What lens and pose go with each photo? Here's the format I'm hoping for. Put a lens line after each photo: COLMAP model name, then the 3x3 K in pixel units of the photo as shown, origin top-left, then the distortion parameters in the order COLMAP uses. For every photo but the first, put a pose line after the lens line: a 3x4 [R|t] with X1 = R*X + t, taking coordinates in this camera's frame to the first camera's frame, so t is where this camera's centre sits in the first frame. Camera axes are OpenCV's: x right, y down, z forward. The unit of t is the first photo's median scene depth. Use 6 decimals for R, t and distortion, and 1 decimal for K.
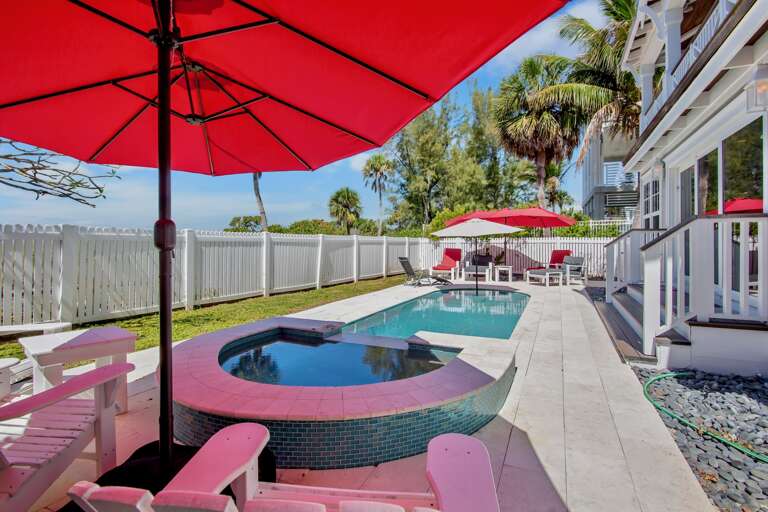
lens RADIAL K [[380.4, 0, 384.2], [0, 380.4, 237.2], [0, 0, 1]] dist [-0.004747, -0.000879]
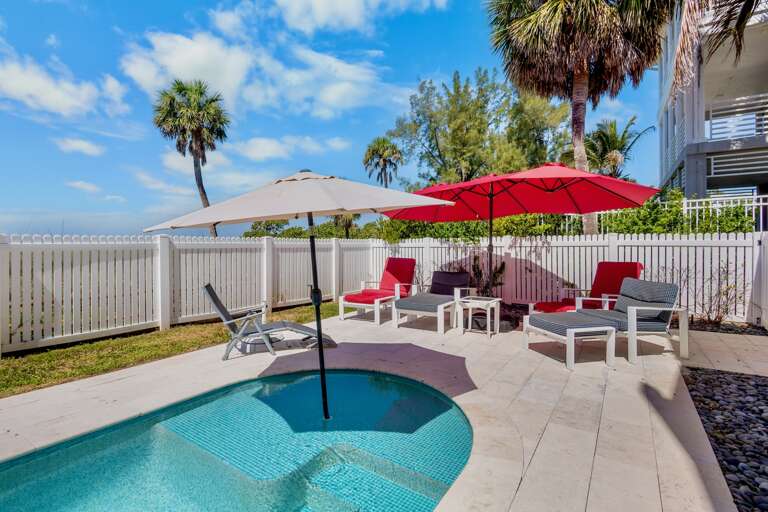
lens RADIAL K [[389.2, 0, 385.2], [0, 389.2, 246.8], [0, 0, 1]] dist [-0.000066, 0.000199]
pose [[0.992003, -0.010702, -0.125756, 0.211290], [0.012546, 0.999825, 0.013875, 0.005583], [0.125586, -0.015342, 0.991964, 0.428656]]
